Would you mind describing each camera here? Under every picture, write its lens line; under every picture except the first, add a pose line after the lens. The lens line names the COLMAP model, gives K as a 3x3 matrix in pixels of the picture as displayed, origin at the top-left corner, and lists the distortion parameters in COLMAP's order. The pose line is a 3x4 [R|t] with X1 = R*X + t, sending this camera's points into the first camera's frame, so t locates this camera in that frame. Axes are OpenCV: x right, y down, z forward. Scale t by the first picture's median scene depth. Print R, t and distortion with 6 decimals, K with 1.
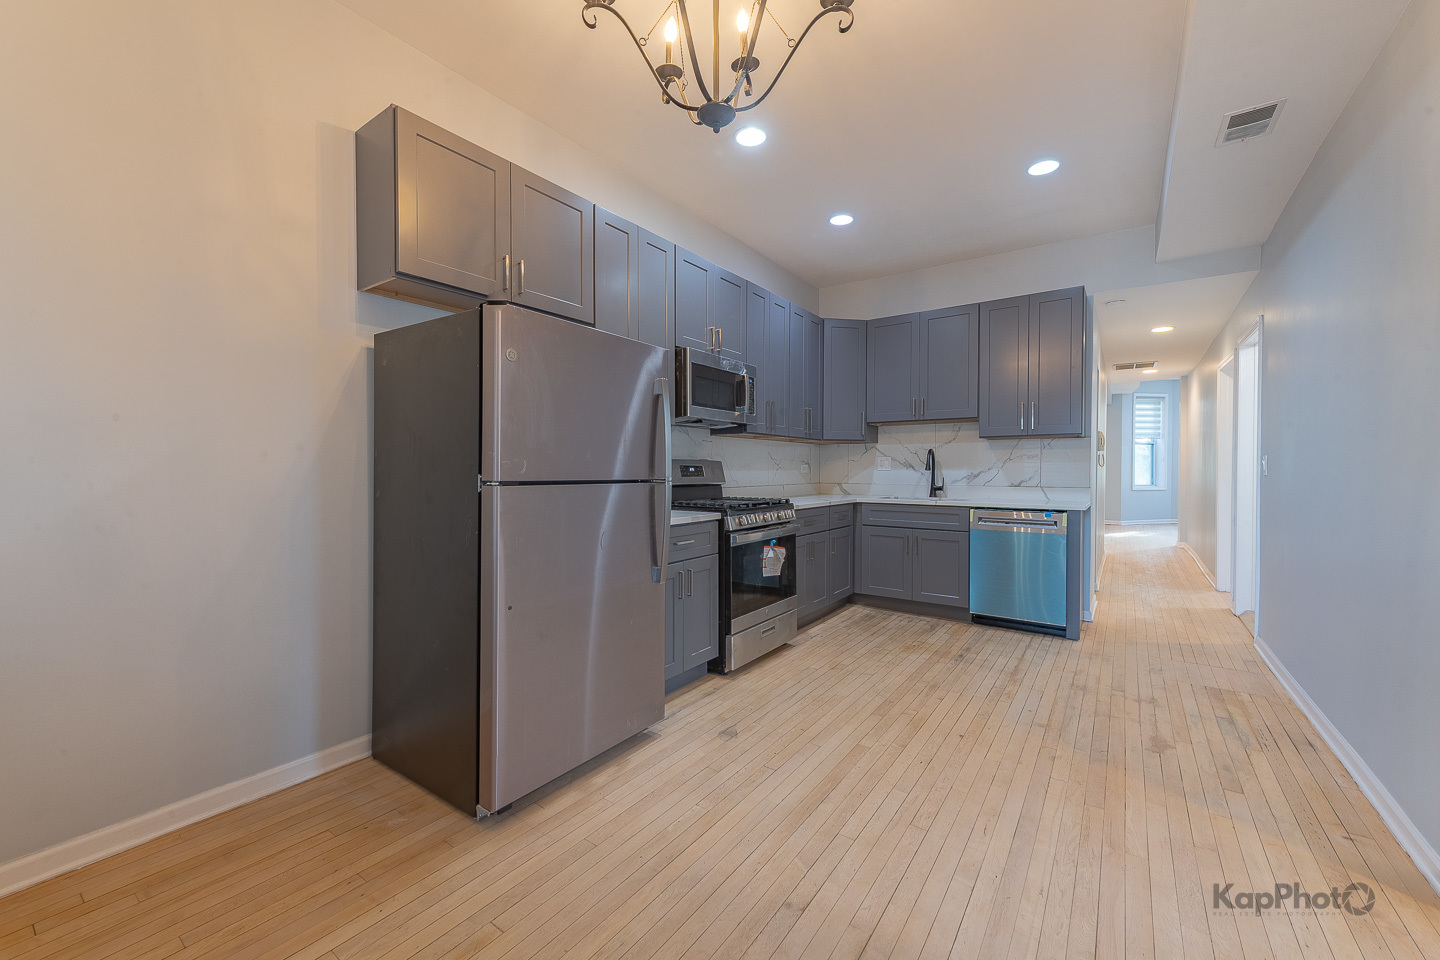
lens RADIAL K [[573.6, 0, 720.0], [0, 573.6, 480.0], [0, 0, 1]] dist [0.015340, -0.004461]
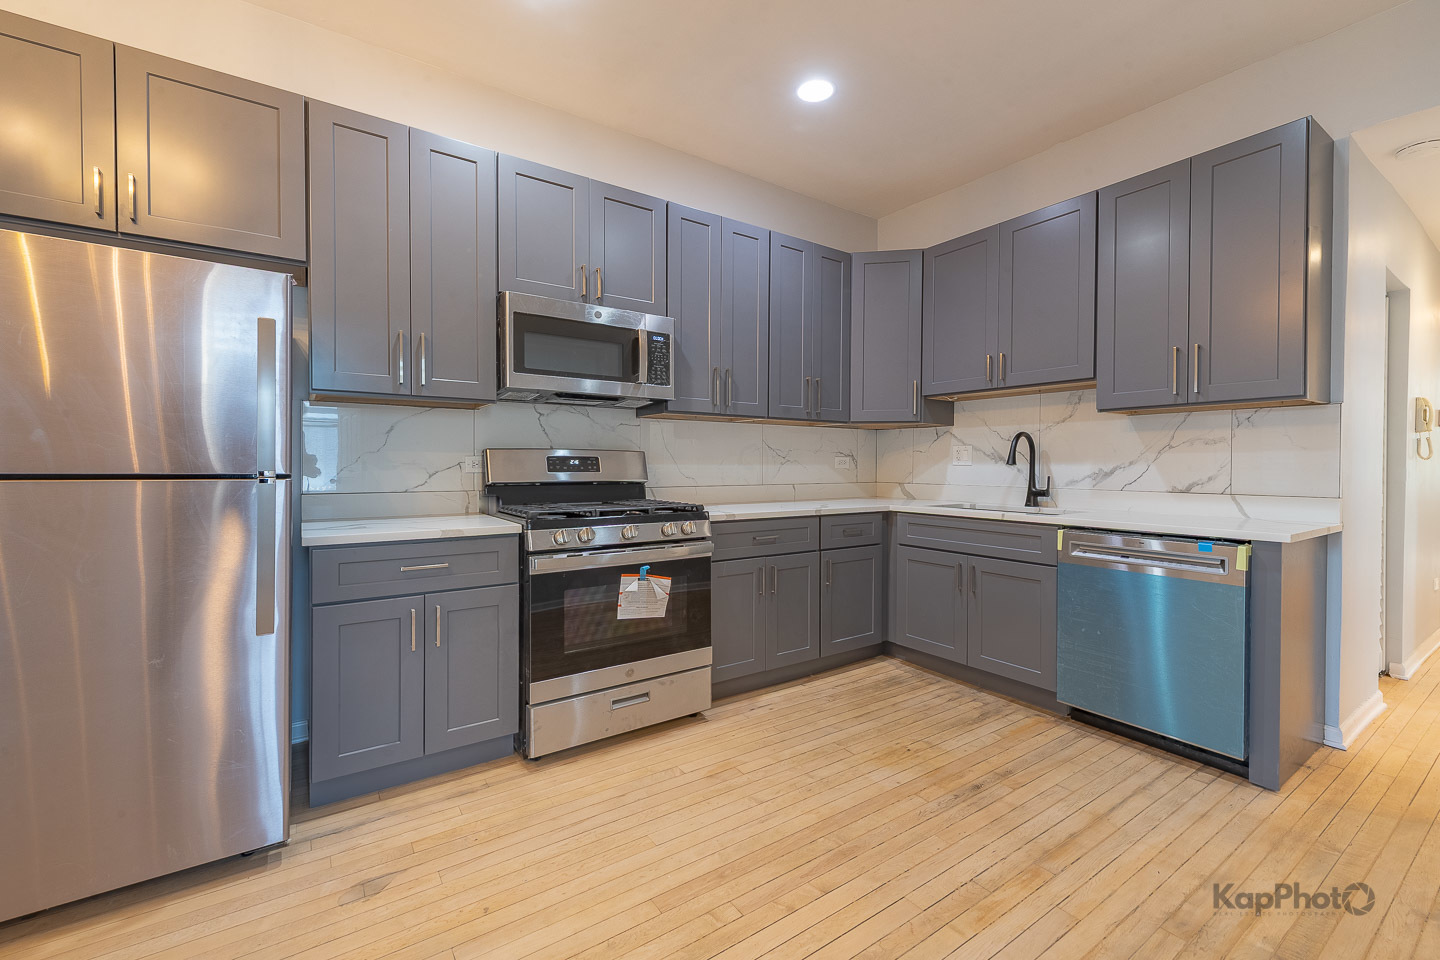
lens RADIAL K [[569.2, 0, 706.7], [0, 569.2, 474.6], [0, 0, 1]] dist [0.015664, -0.005718]
pose [[0.928078, 0.008163, -0.372297, 0.314202], [-0.009085, 0.999958, -0.000722, -0.002537], [0.372275, 0.004052, 0.928114, 0.306563]]
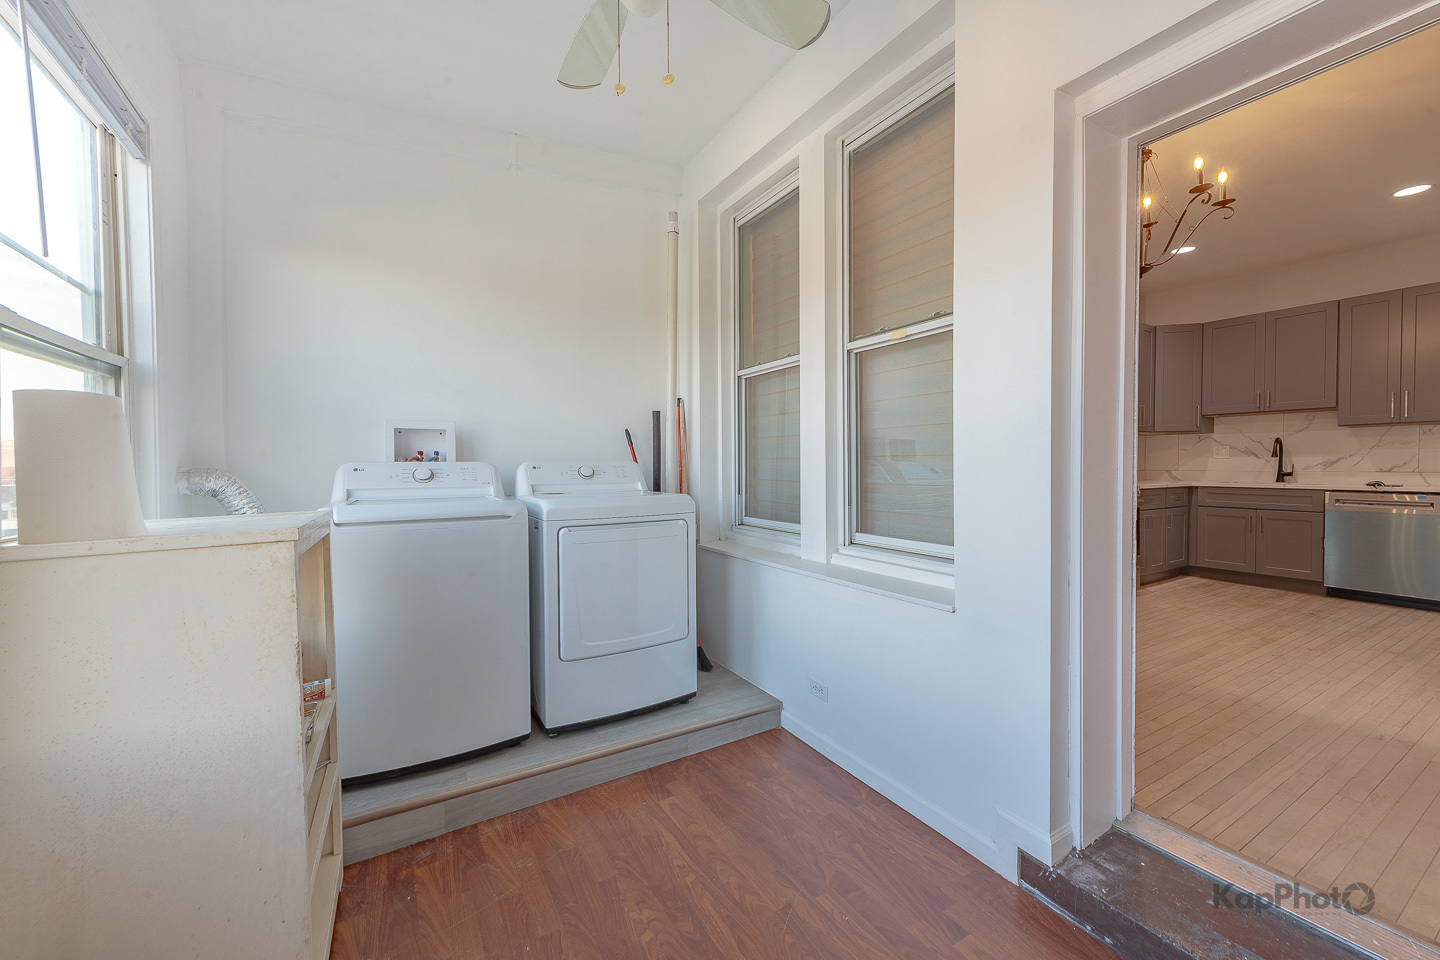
lens RADIAL K [[564.3, 0, 720.0], [0, 564.3, 480.0], [0, 0, 1]] dist [0.012284, -0.005365]
pose [[0.915138, 0.004959, -0.403110, -0.181749], [-0.001493, 0.999959, 0.008912, 0.020270], [0.403138, -0.007554, 0.915108, -0.448893]]
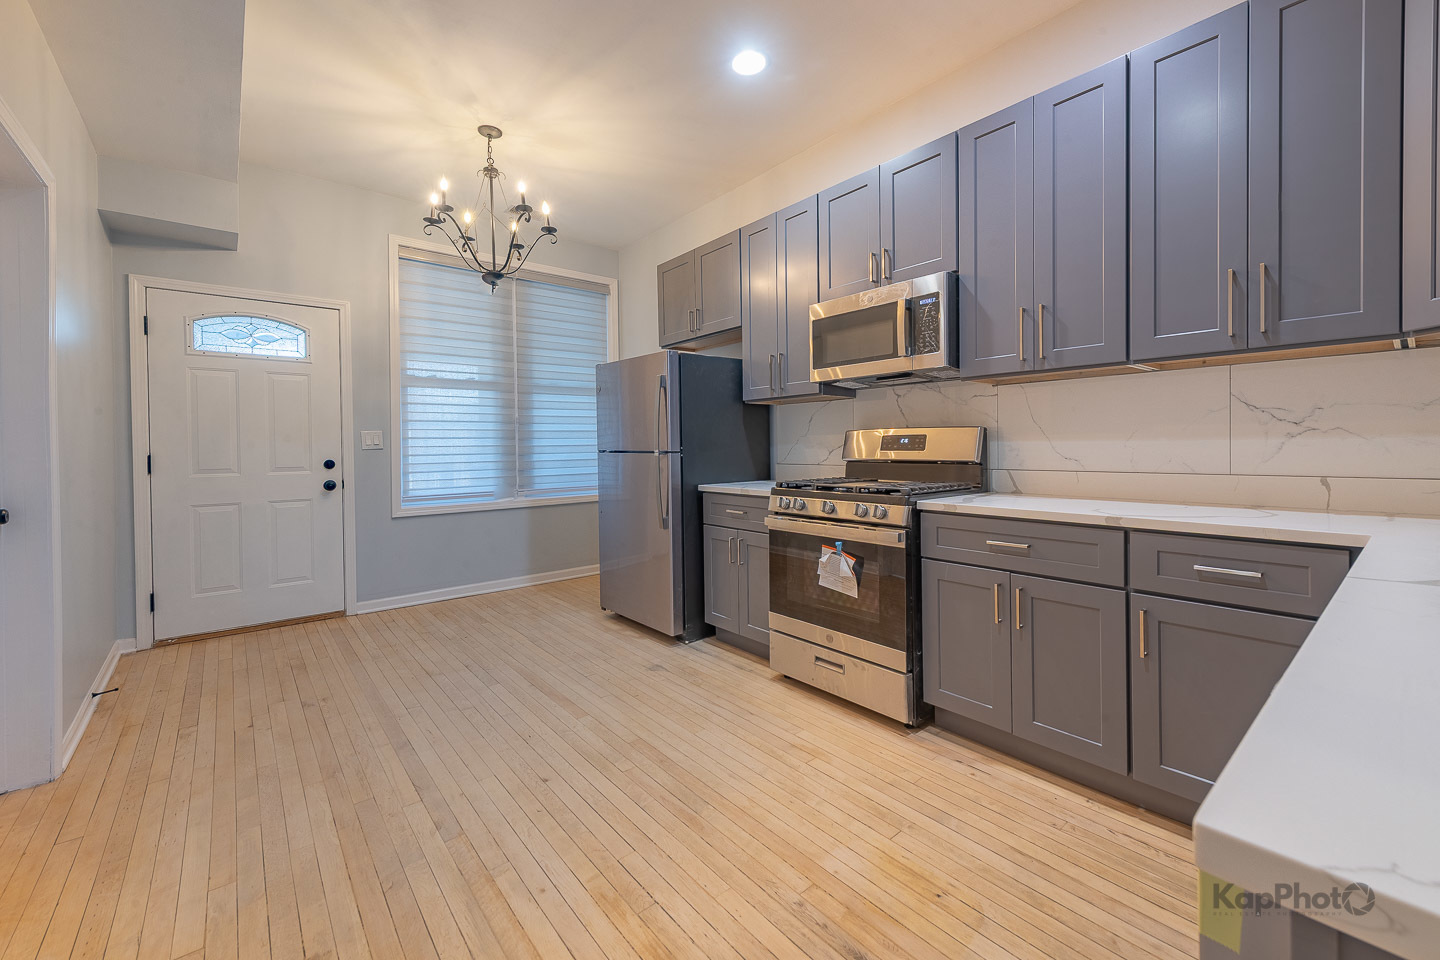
lens RADIAL K [[670.9, 0, 788.2], [0, 670.9, 462.4], [0, 0, 1]] dist [0.019274, -0.000148]
pose [[-0.263127, 0.026895, -0.964386, 0.686489], [-0.006938, 0.999533, 0.029768, -0.012318], [0.964736, 0.014524, -0.262818, 0.881738]]
